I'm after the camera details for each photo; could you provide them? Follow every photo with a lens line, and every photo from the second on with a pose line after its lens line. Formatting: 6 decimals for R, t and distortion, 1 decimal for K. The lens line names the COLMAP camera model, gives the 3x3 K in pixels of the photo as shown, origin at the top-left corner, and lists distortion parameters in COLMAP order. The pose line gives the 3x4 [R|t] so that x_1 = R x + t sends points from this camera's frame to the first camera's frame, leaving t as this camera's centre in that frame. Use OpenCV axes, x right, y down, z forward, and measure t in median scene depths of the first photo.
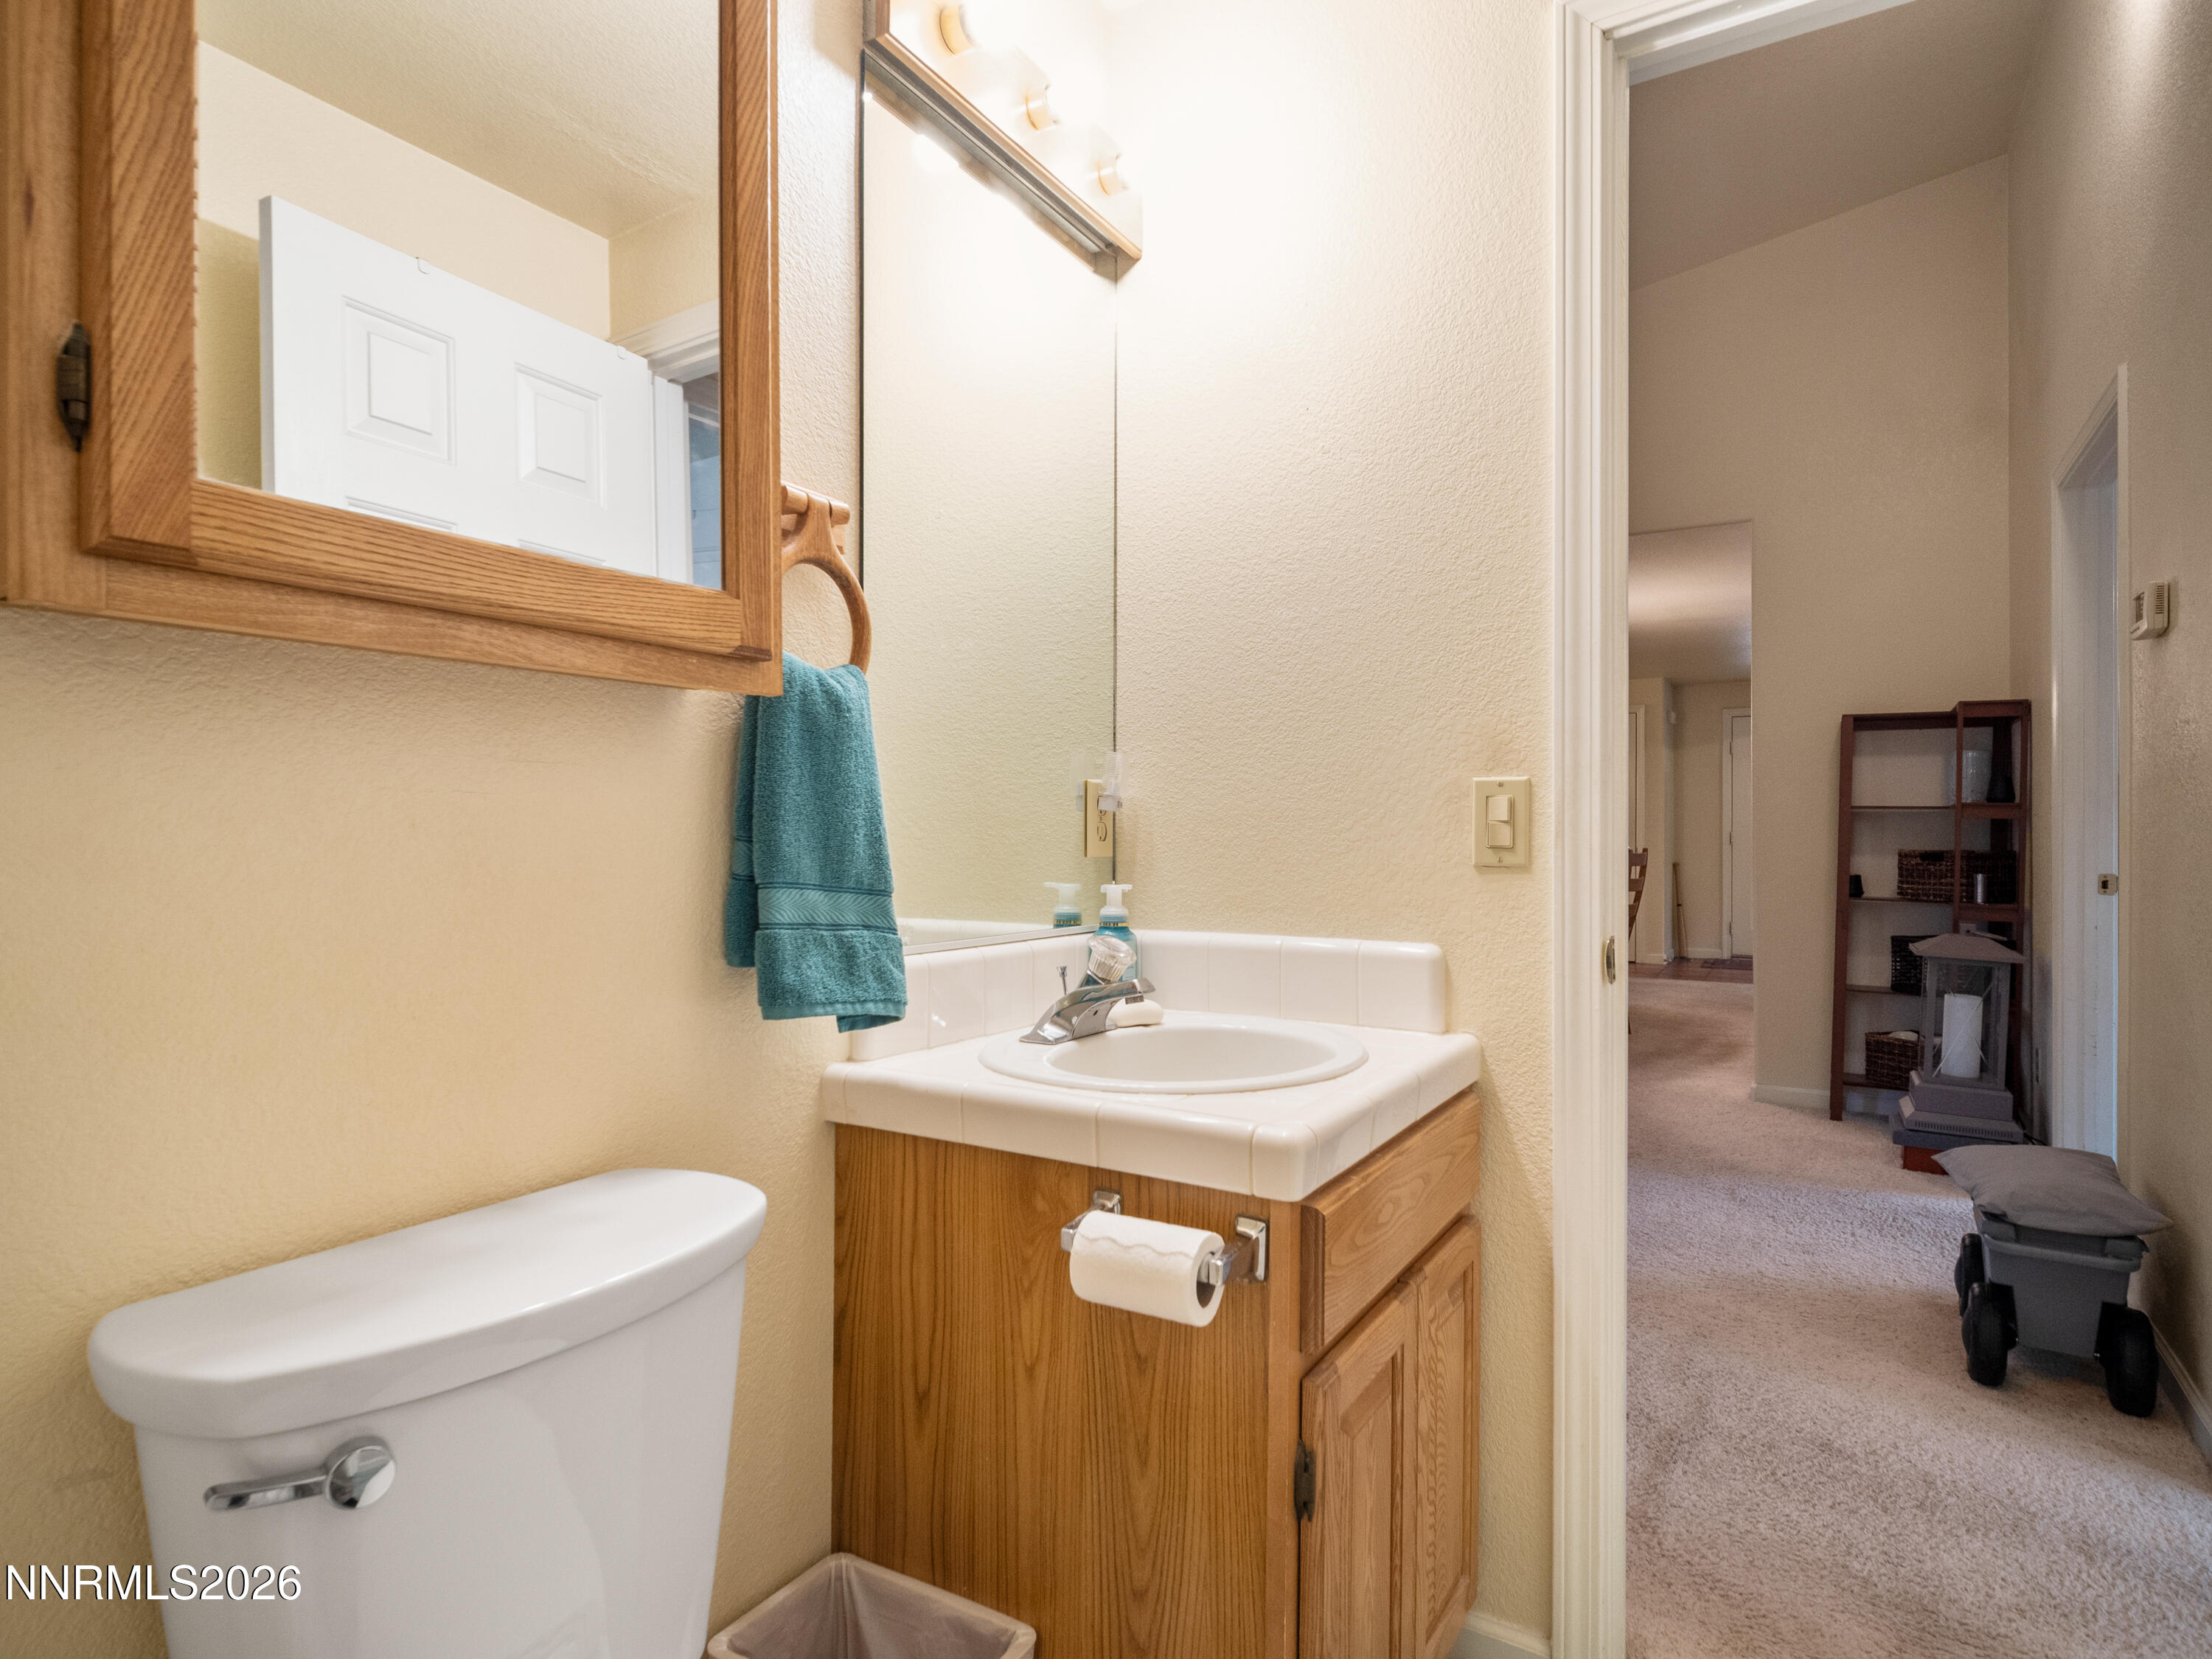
lens RADIAL K [[1208.4, 0, 1097.8], [0, 1208.4, 817.7], [0, 0, 1]] dist [-0.000341, -0.001966]
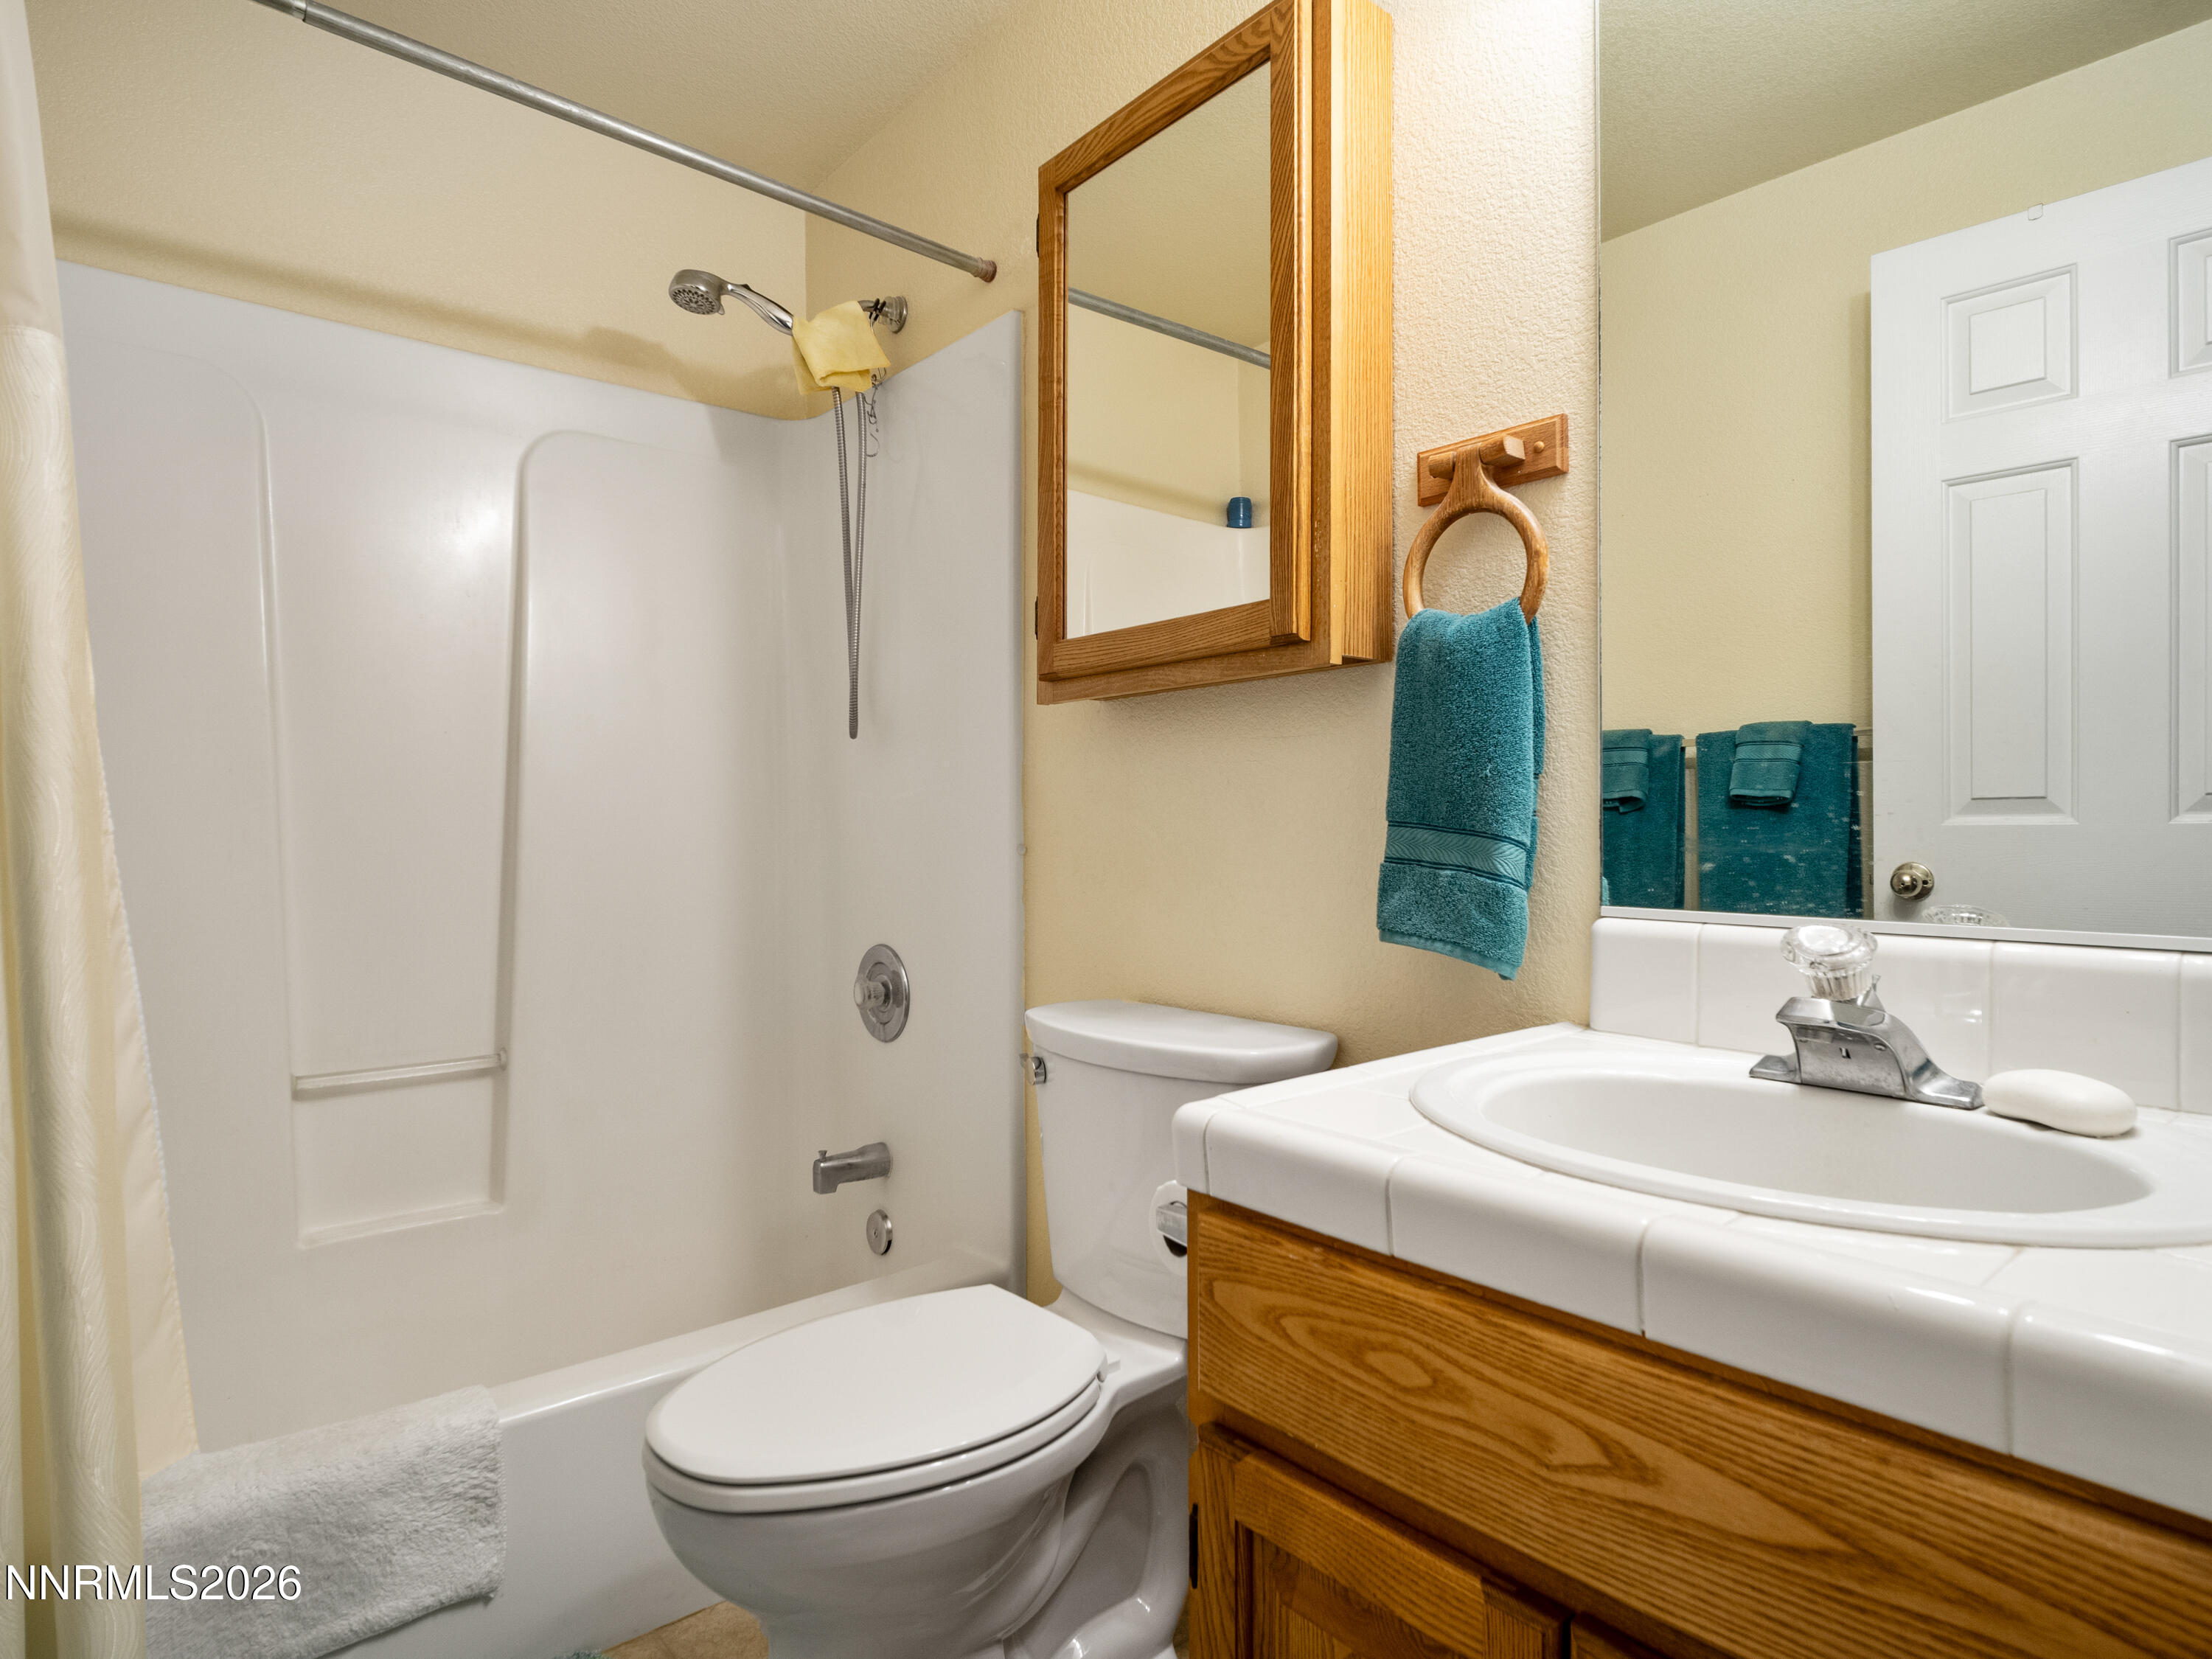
lens RADIAL K [[1208.4, 0, 1097.8], [0, 1208.4, 817.7], [0, 0, 1]] dist [-0.000341, -0.001966]
pose [[-0.276887, -0.016998, -0.960752, 1.108503], [0.018317, 0.999568, -0.022964, 0.087184], [0.960728, -0.023956, -0.276456, 1.297966]]
